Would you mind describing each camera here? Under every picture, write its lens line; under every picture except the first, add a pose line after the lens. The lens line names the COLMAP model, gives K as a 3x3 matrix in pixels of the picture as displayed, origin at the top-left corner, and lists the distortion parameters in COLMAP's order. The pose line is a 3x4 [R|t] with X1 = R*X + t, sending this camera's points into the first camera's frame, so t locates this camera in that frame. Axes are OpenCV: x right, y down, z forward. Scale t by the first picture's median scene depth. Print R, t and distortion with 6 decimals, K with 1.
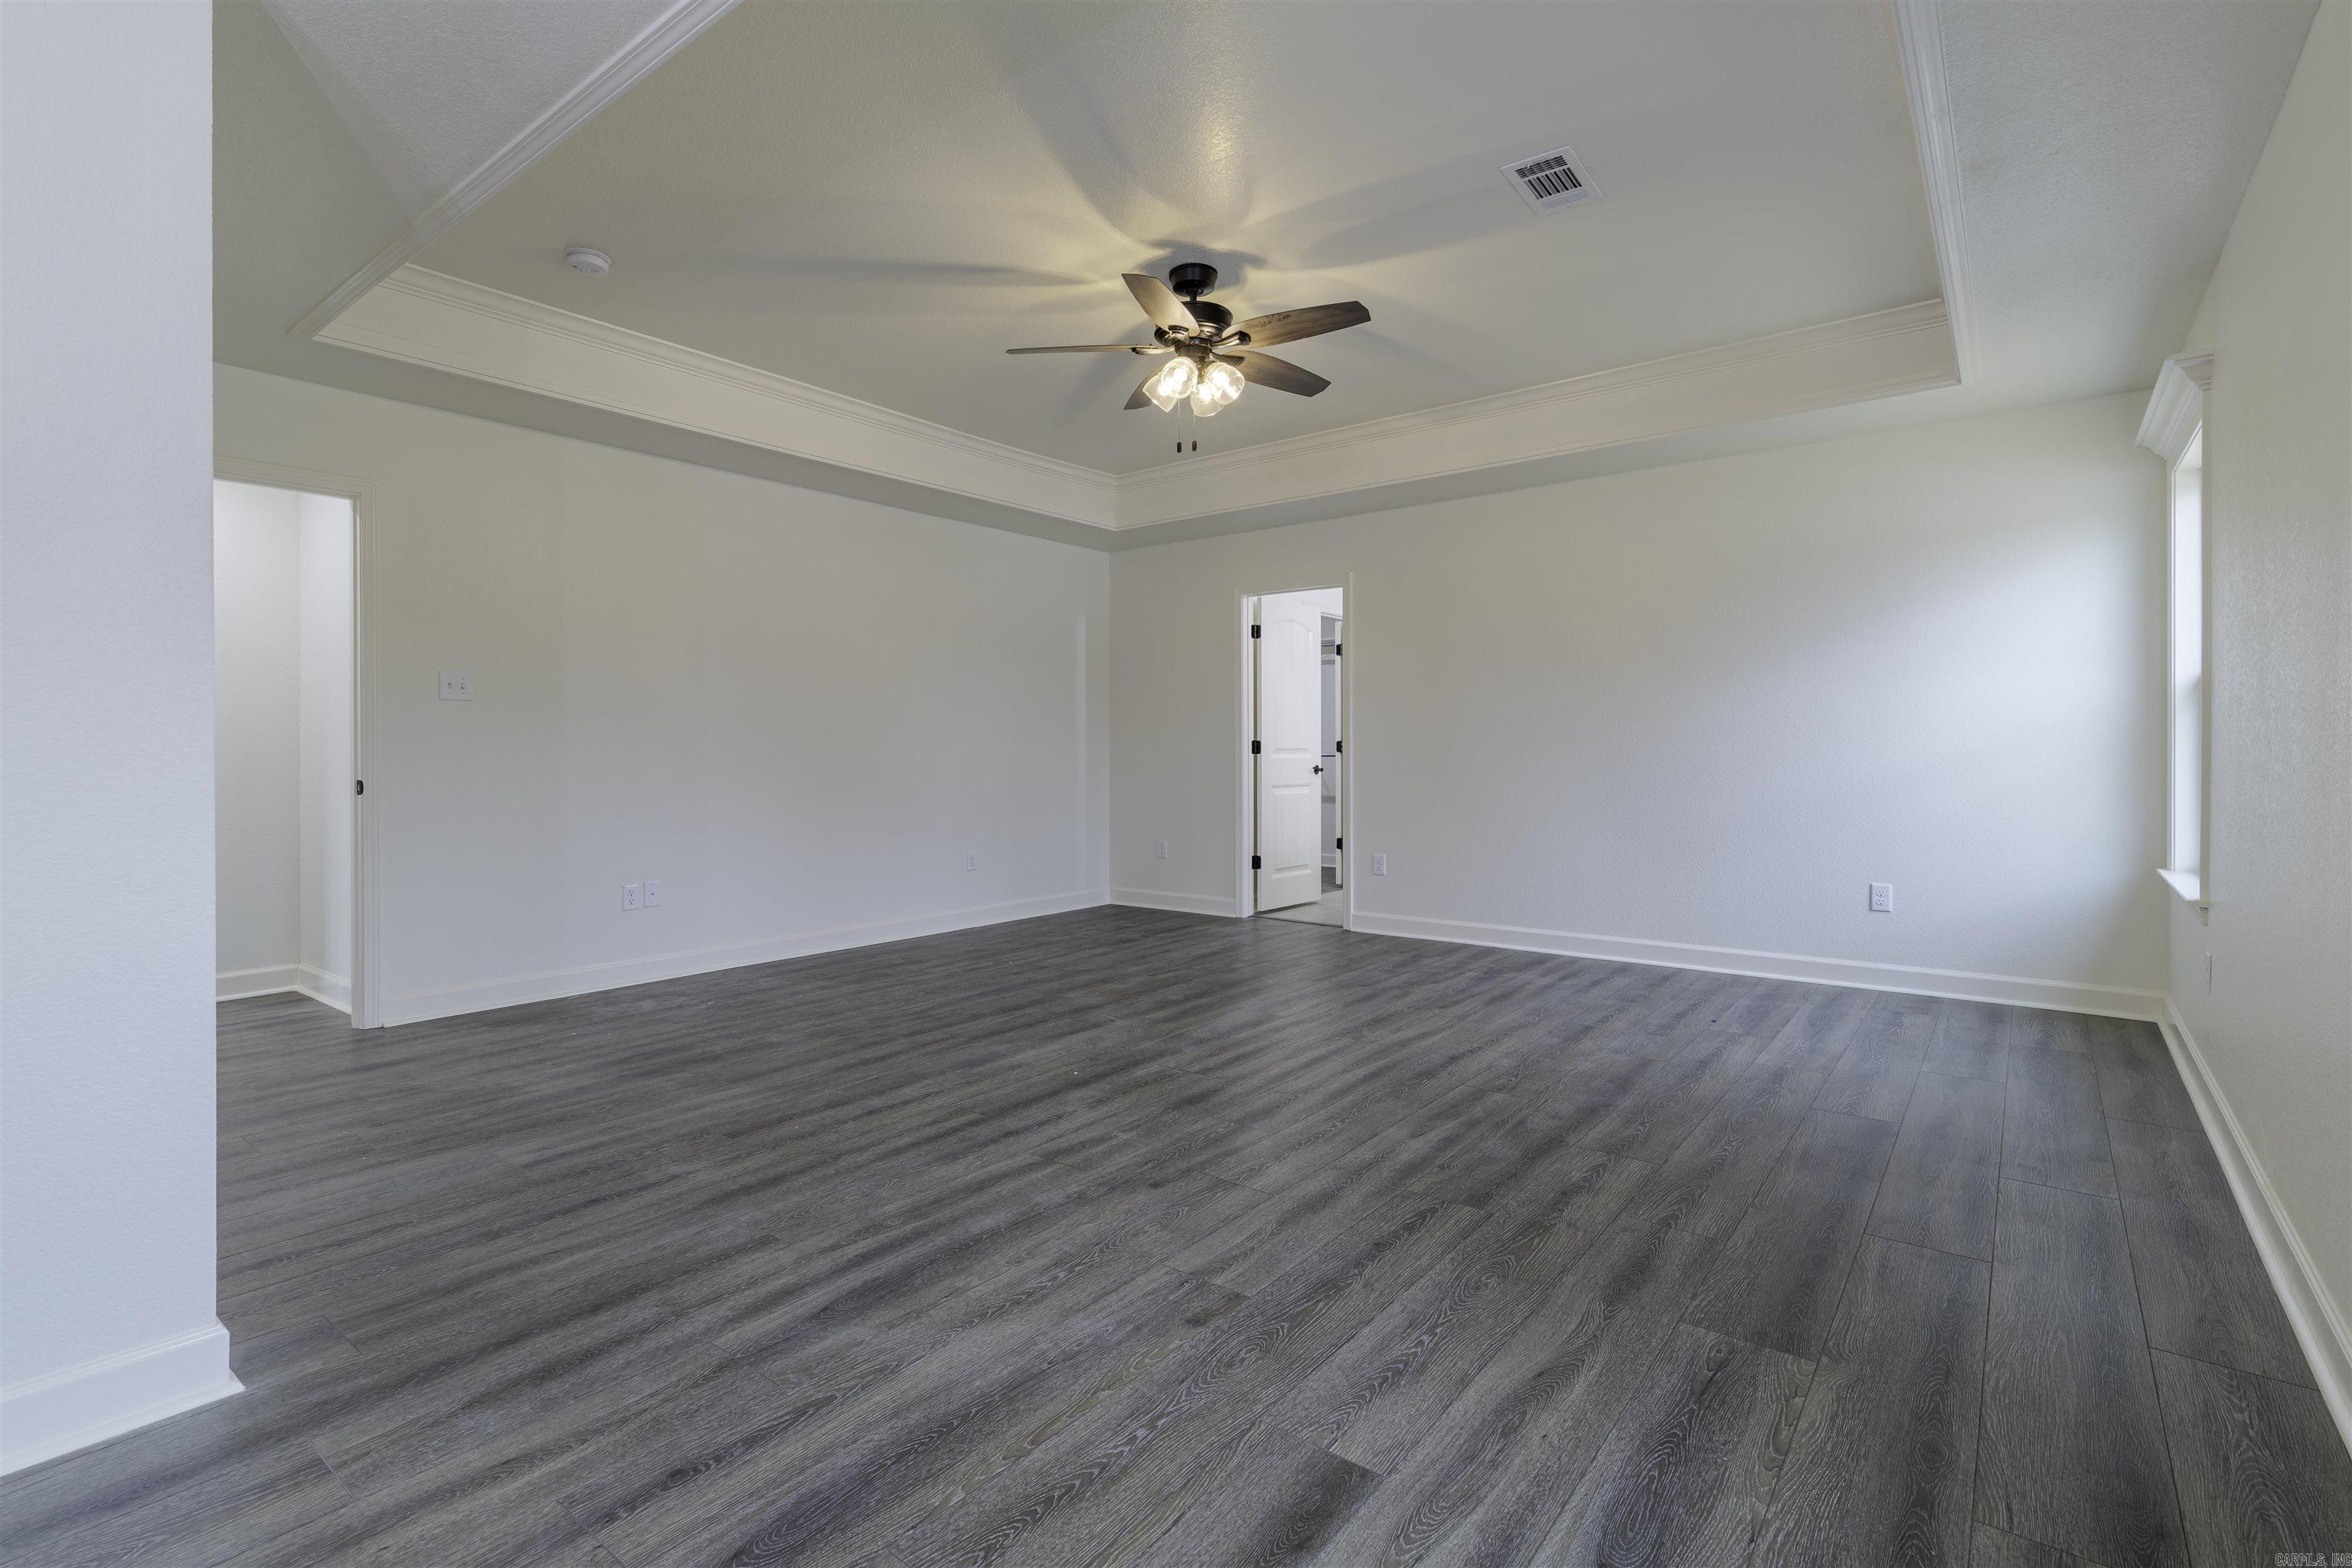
lens RADIAL K [[1068.8, 0, 1200.5], [0, 1068.8, 749.3], [0, 0, 1]] dist [0.009980, -0.002578]
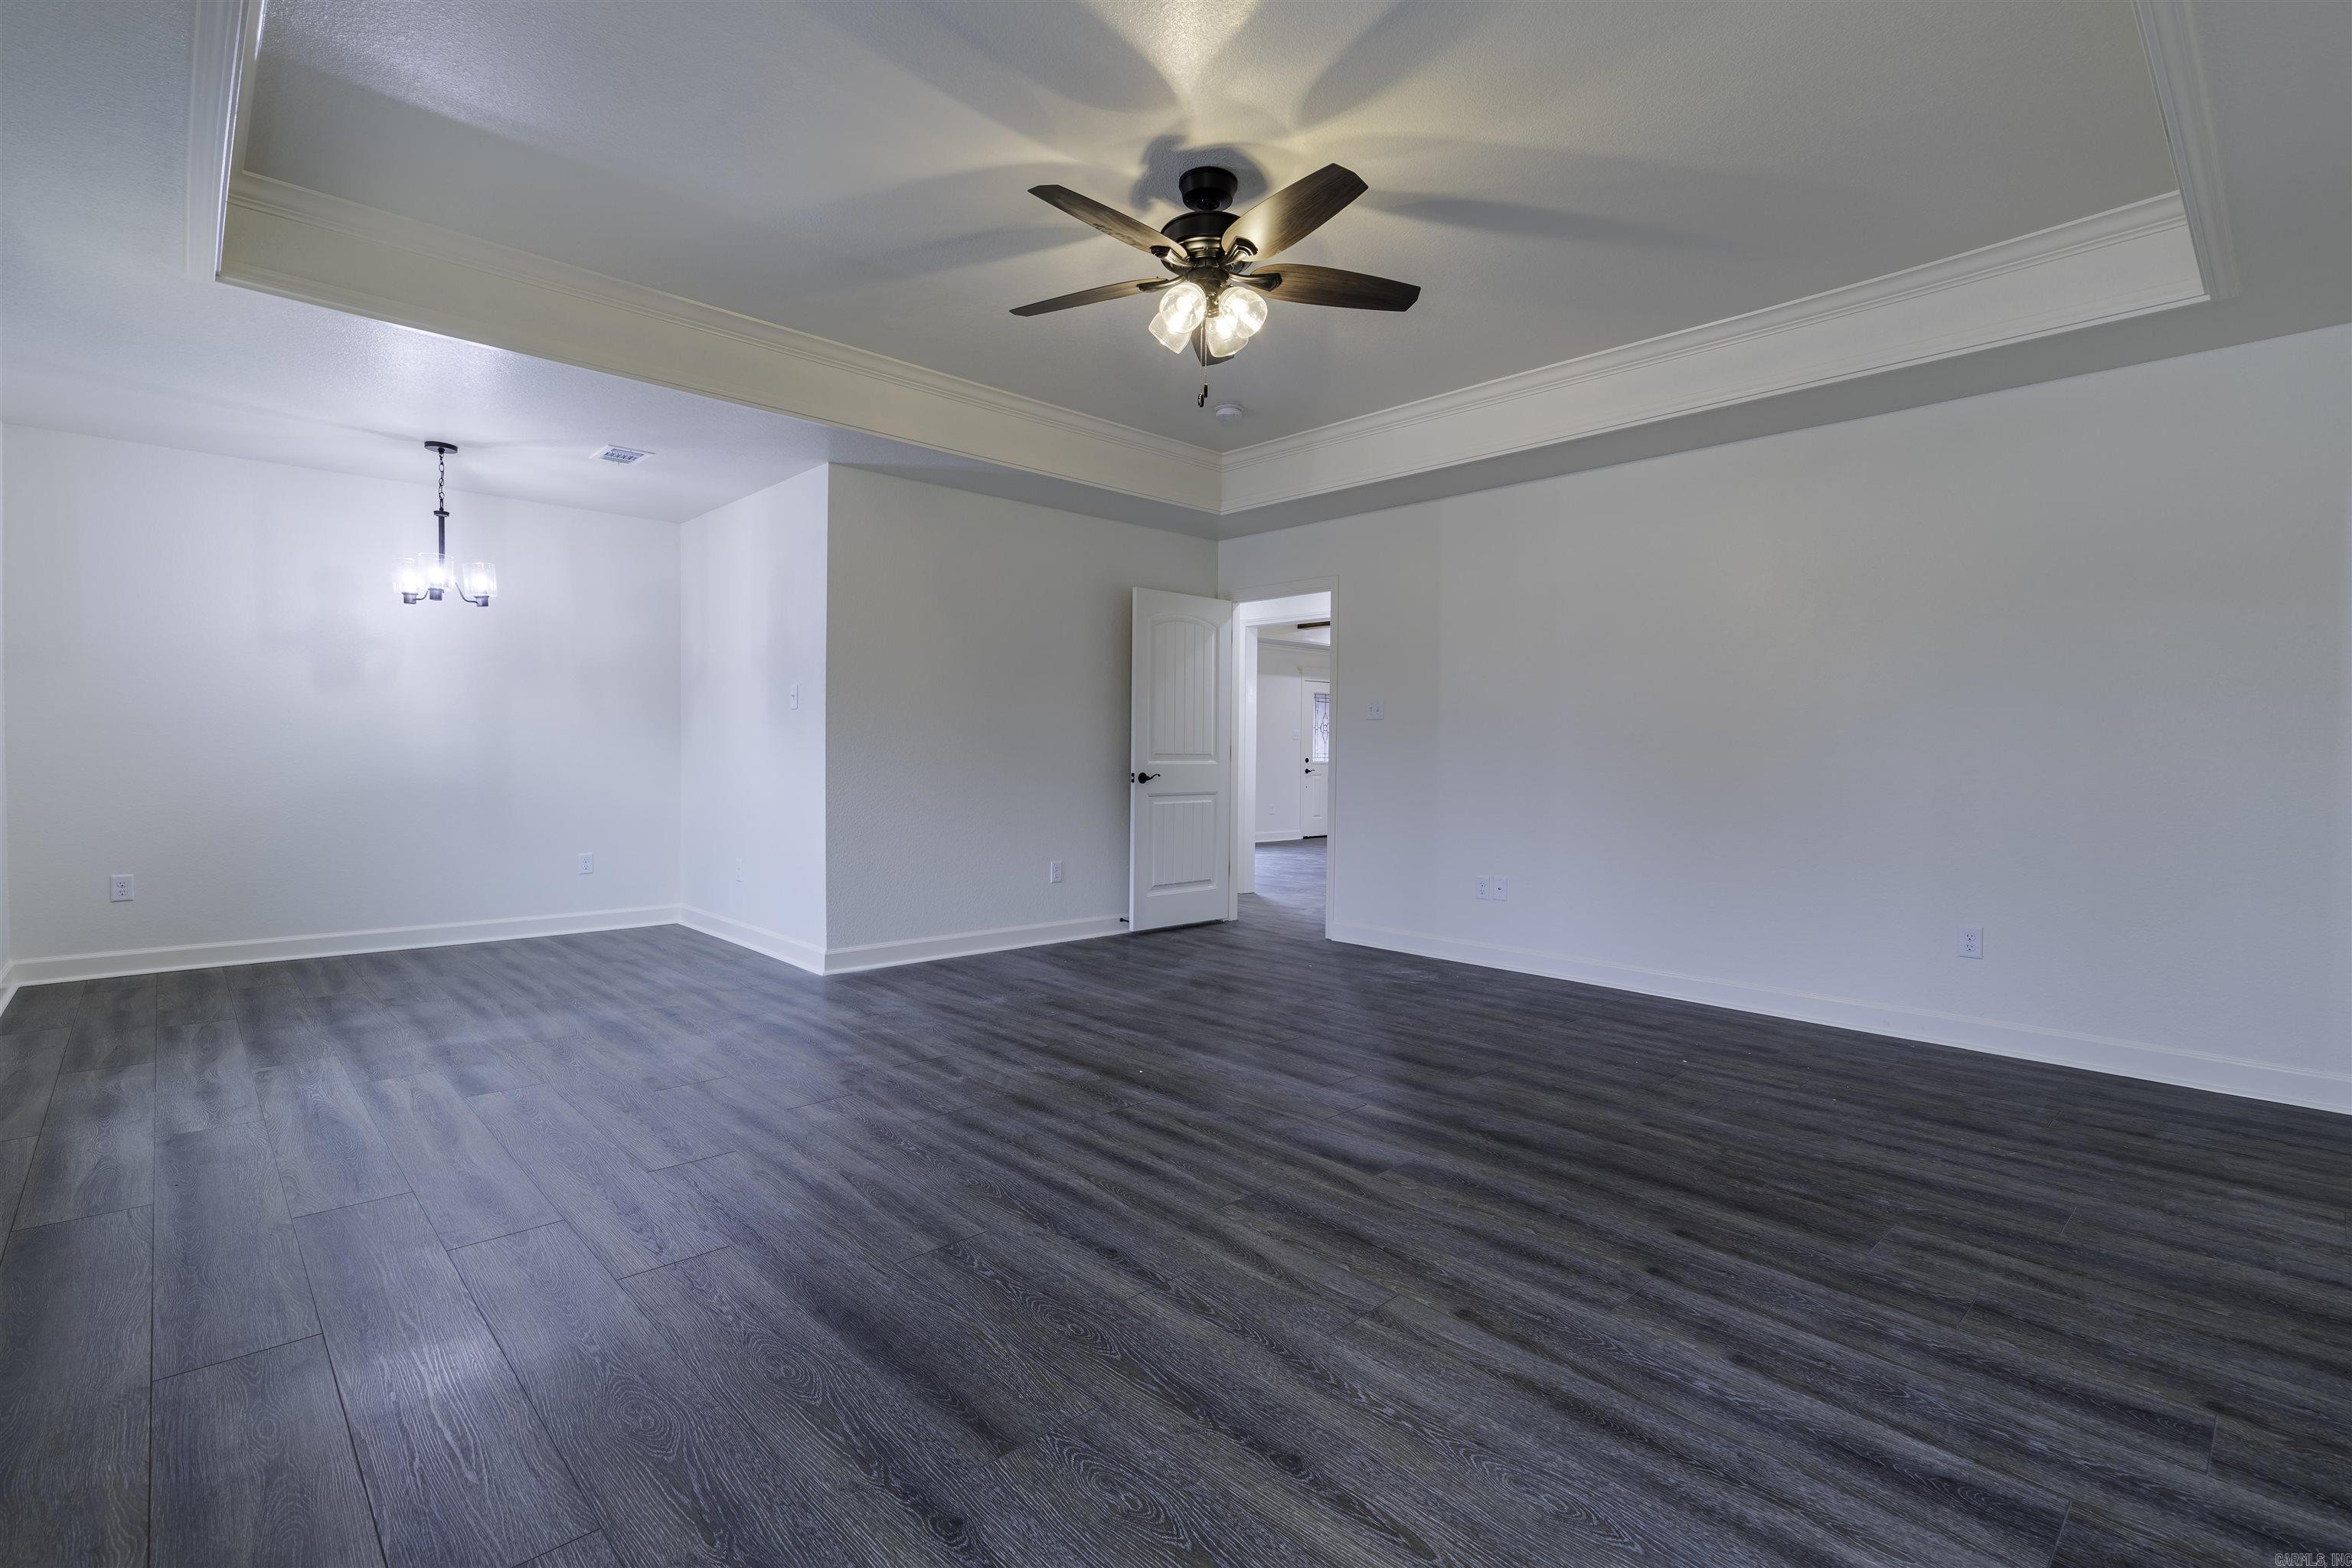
lens RADIAL K [[1068.8, 0, 1152.4], [0, 1068.8, 758.8], [0, 0, 1]] dist [0.009980, -0.002578]
pose [[-0.170602, 0.004122, -0.985331, 1.223844], [-0.007923, 0.999953, 0.005555, -0.000742], [0.985308, 0.008754, -0.170562, 1.637748]]
